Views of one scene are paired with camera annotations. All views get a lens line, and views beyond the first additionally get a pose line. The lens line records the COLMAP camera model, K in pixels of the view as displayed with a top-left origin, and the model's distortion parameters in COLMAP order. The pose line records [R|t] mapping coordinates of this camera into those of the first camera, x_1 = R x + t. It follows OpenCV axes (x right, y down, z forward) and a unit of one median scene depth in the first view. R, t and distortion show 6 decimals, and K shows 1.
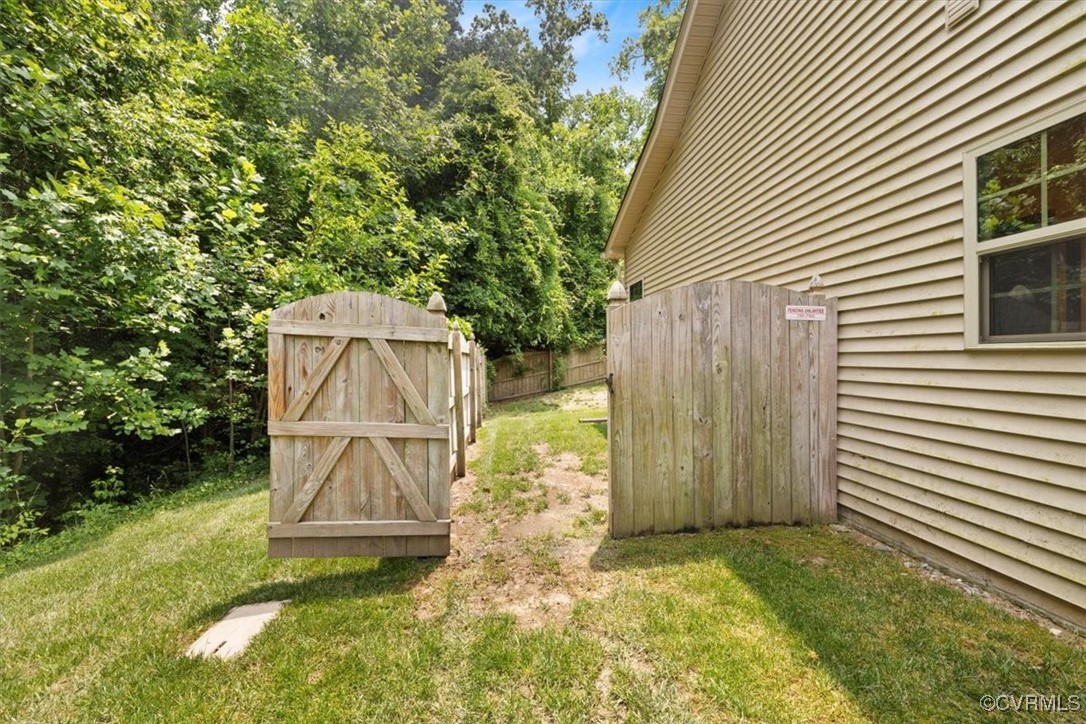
lens RADIAL K [[458.1, 0, 543.1], [0, 458.1, 359.6], [0, 0, 1]] dist [-0.000038, 0.000111]
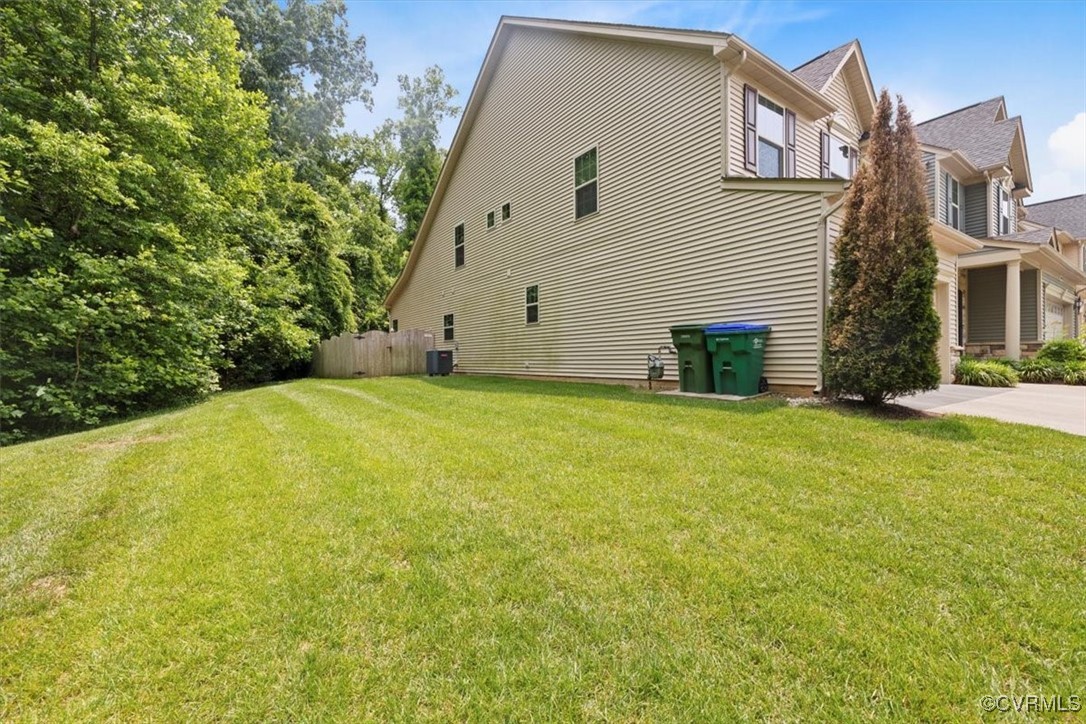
lens RADIAL K [[458.1, 0, 543.1], [0, 458.1, 359.6], [0, 0, 1]] dist [-0.000038, 0.000111]
pose [[0.870174, 0.006336, 0.492704, -0.210953], [0.002710, 0.999841, -0.017643, 0.065884], [-0.492737, 0.016687, 0.870018, -1.012844]]
